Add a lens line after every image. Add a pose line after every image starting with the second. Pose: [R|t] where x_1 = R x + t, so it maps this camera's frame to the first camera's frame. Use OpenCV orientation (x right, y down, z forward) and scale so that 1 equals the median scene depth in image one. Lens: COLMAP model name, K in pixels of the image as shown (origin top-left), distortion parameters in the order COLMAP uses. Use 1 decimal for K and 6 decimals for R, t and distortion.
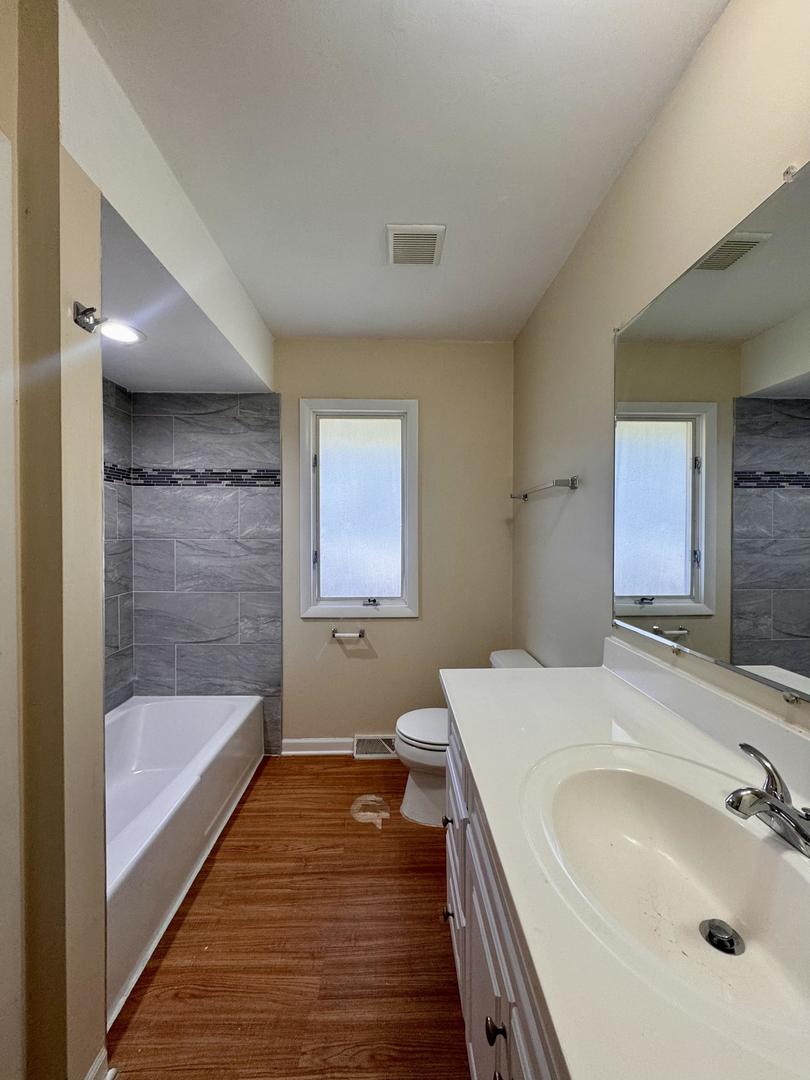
lens RADIAL K [[431.8, 0, 405.1], [0, 431.8, 533.1], [0, 0, 1]] dist [0.000483, 0.000220]
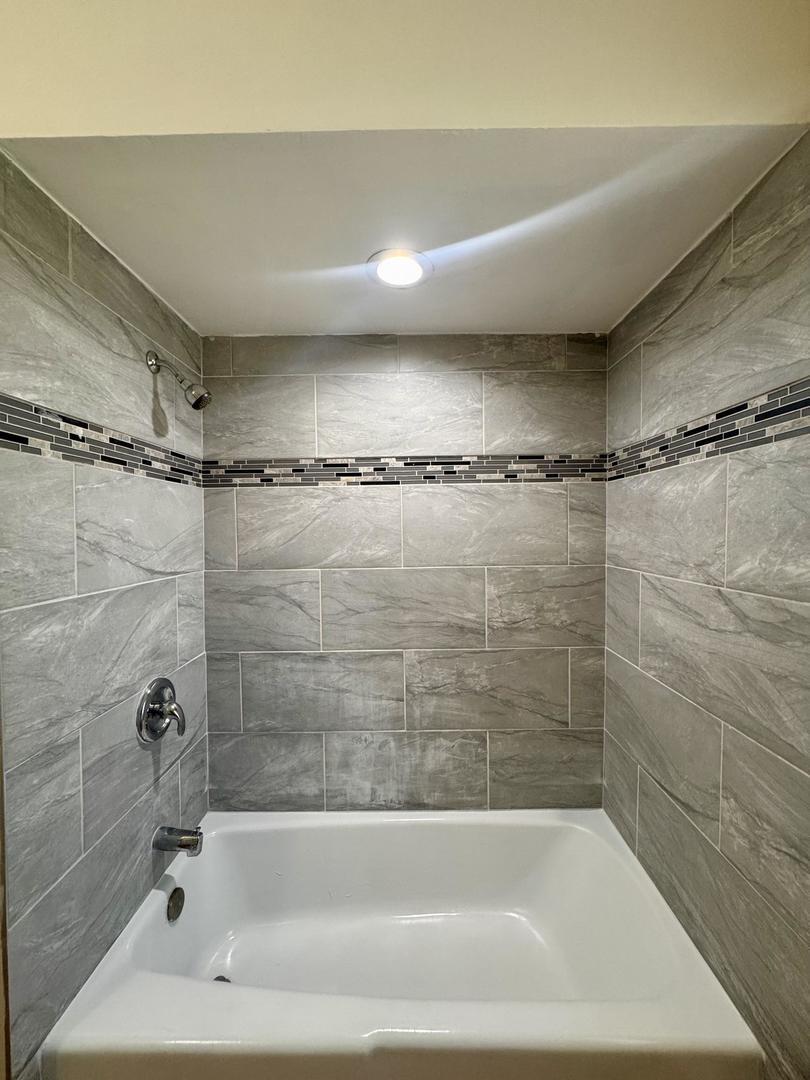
lens RADIAL K [[431.8, 0, 407.4], [0, 431.8, 541.1], [0, 0, 1]] dist [0.000483, 0.000220]
pose [[-0.034032, 0.022790, -0.999161, 0.015669], [-0.012534, 0.999652, 0.023228, -0.033597], [0.999342, 0.013314, -0.033735, 0.727338]]
